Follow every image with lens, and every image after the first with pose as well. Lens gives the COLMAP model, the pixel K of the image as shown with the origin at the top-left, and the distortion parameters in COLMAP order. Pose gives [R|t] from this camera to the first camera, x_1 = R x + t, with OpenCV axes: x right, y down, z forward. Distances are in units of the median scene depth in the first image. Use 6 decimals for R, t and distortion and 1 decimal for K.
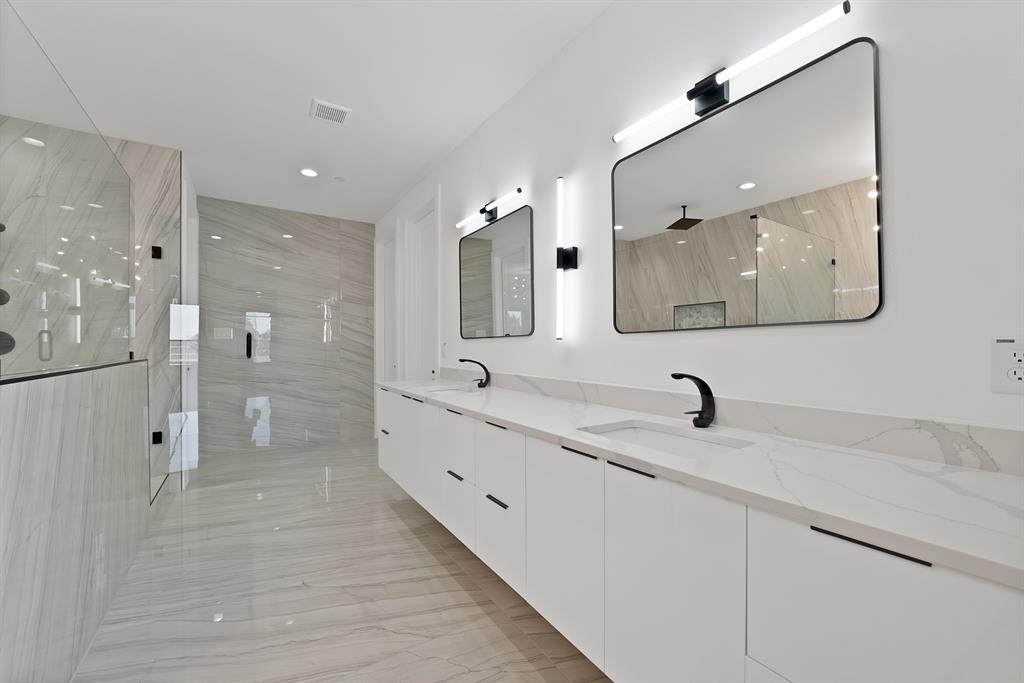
lens RADIAL K [[413.5, 0, 512.0], [0, 413.5, 341.5], [0, 0, 1]] dist [0.001332, 0.008634]
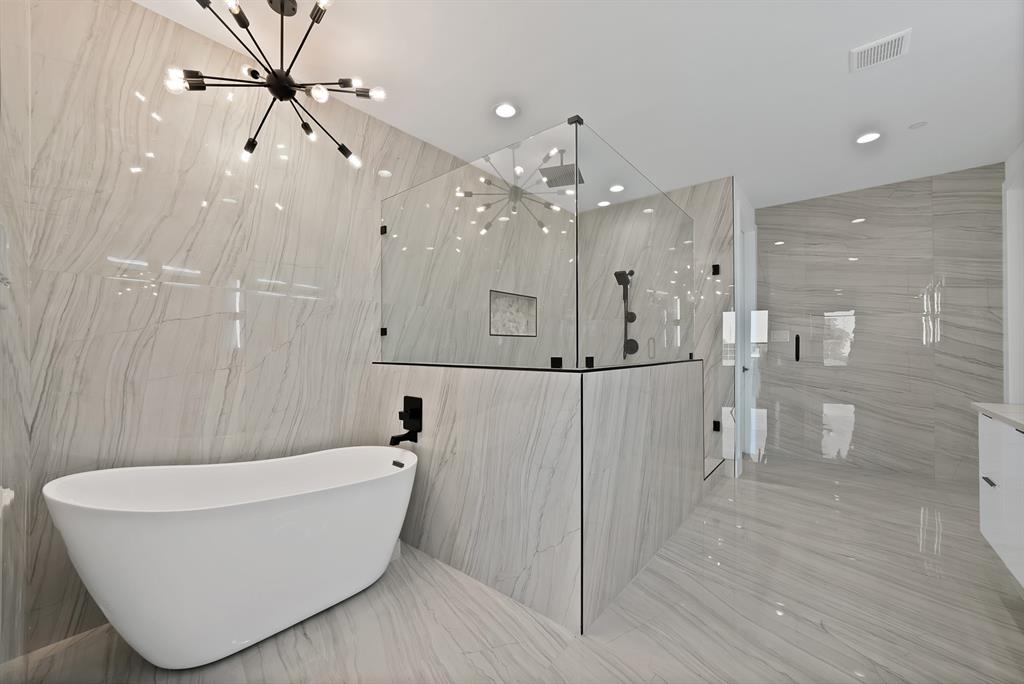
lens RADIAL K [[413.5, 0, 512.0], [0, 413.5, 342.0], [0, 0, 1]] dist [0.001332, 0.008634]
pose [[0.316785, -0.016065, -0.948361, 0.075623], [0.010698, 0.999853, -0.013364, 0.001474], [0.948437, -0.005912, 0.316910, 0.072510]]
